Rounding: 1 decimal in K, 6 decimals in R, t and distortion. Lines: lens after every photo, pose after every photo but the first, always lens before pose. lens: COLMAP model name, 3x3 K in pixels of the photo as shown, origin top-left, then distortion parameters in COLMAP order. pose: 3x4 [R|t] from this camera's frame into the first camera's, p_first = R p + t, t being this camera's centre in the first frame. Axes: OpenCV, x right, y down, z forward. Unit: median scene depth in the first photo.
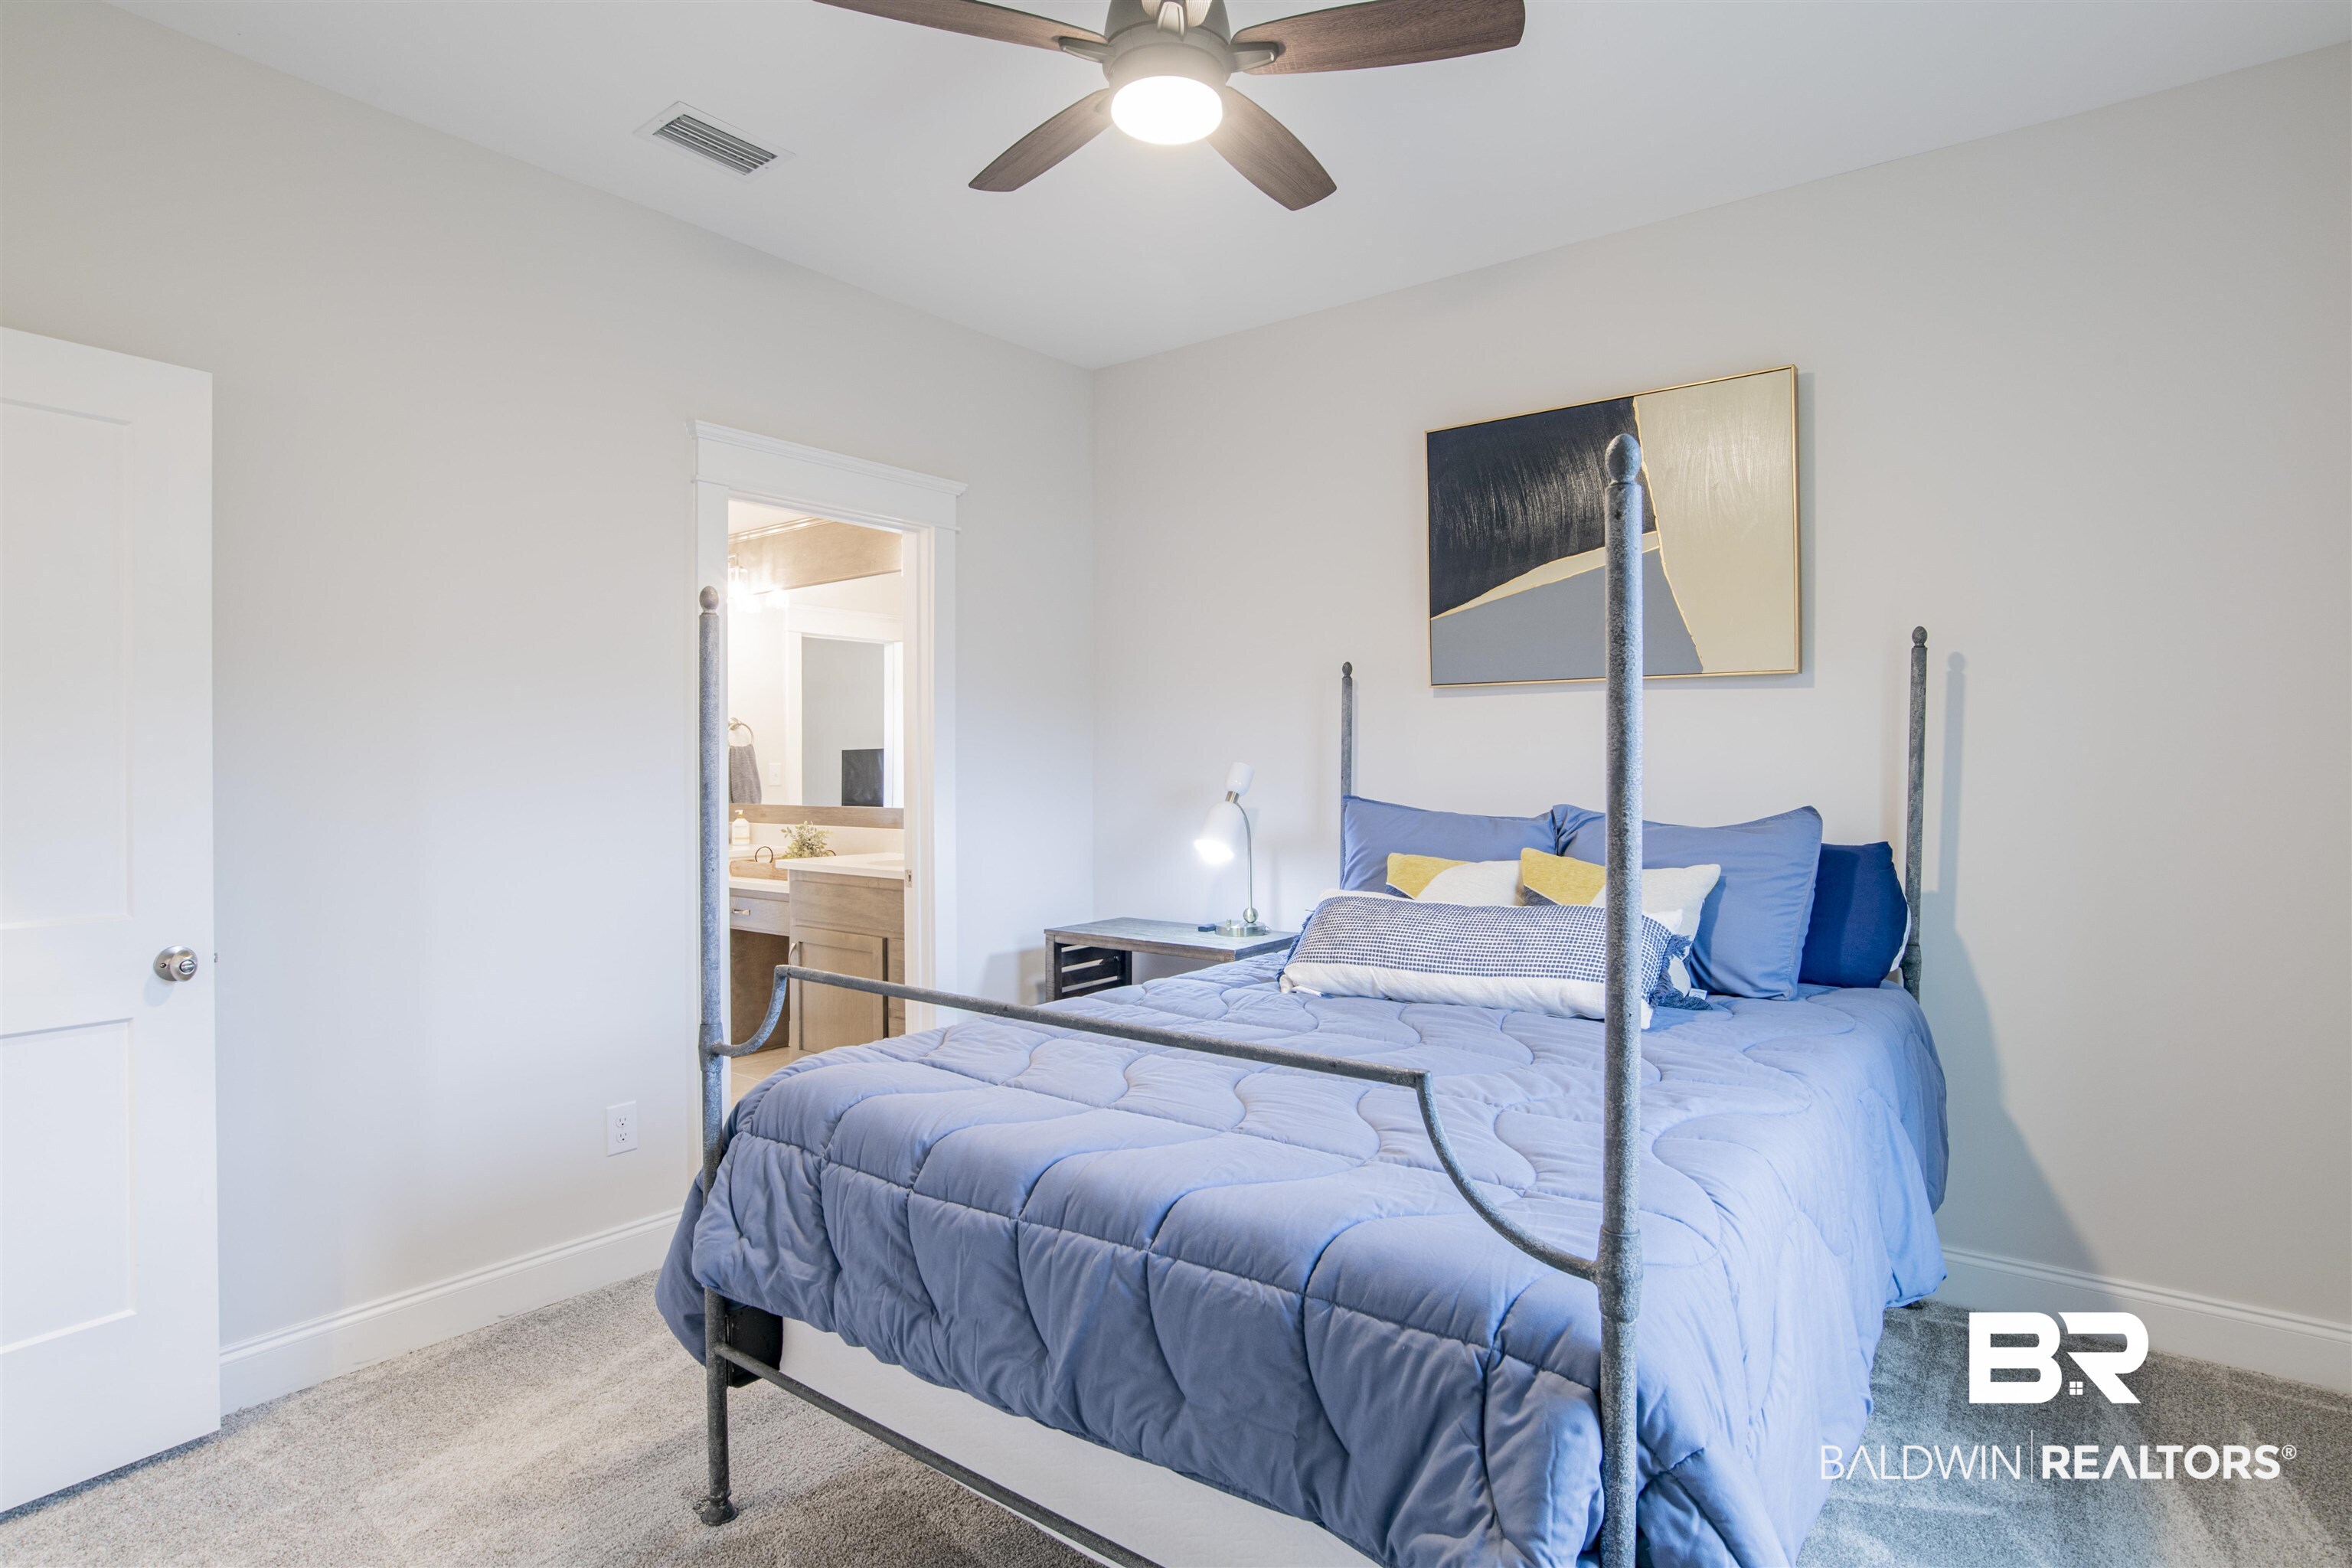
lens RADIAL K [[1213.1, 0, 1177.0], [0, 1213.1, 771.1], [0, 0, 1]] dist [-0.046780, 0.022276]
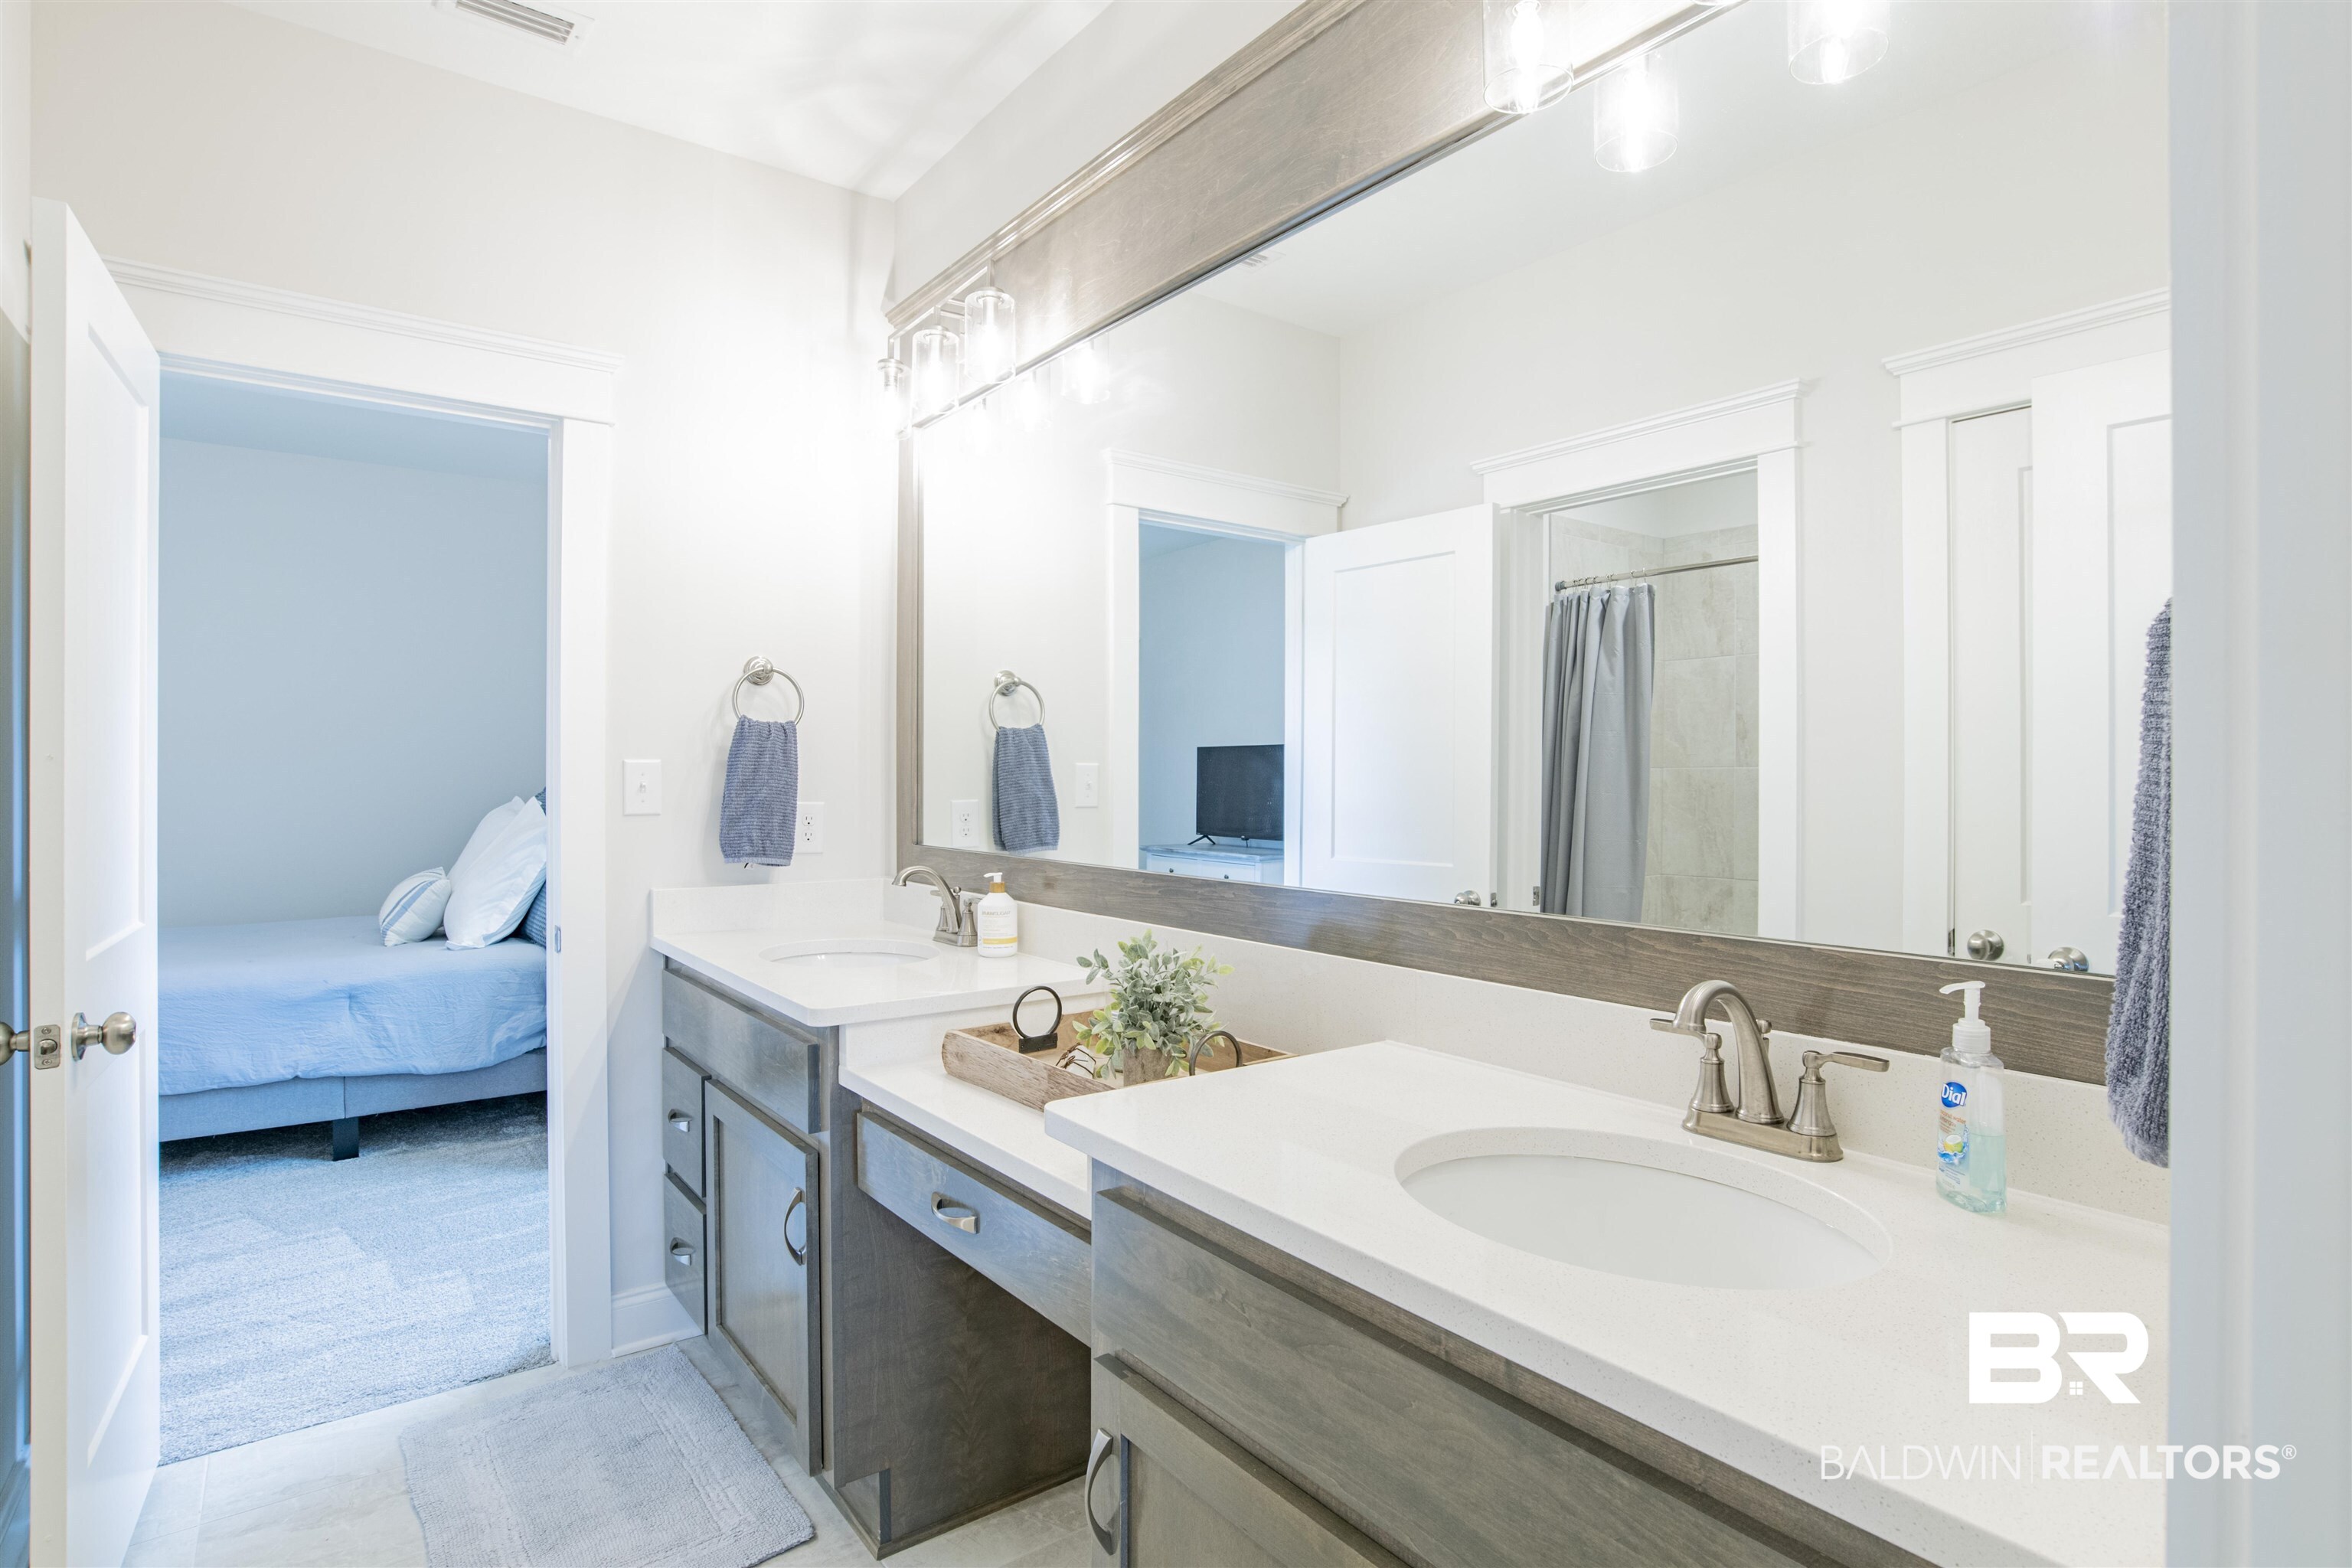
lens RADIAL K [[1213.1, 0, 1177.0], [0, 1213.1, 771.1], [0, 0, 1]] dist [-0.046780, 0.022276]
pose [[0.963851, 0.004547, -0.266403, -0.172821], [-0.005831, 0.999975, -0.004029, -0.001583], [0.266378, 0.005436, 0.963853, 0.556460]]
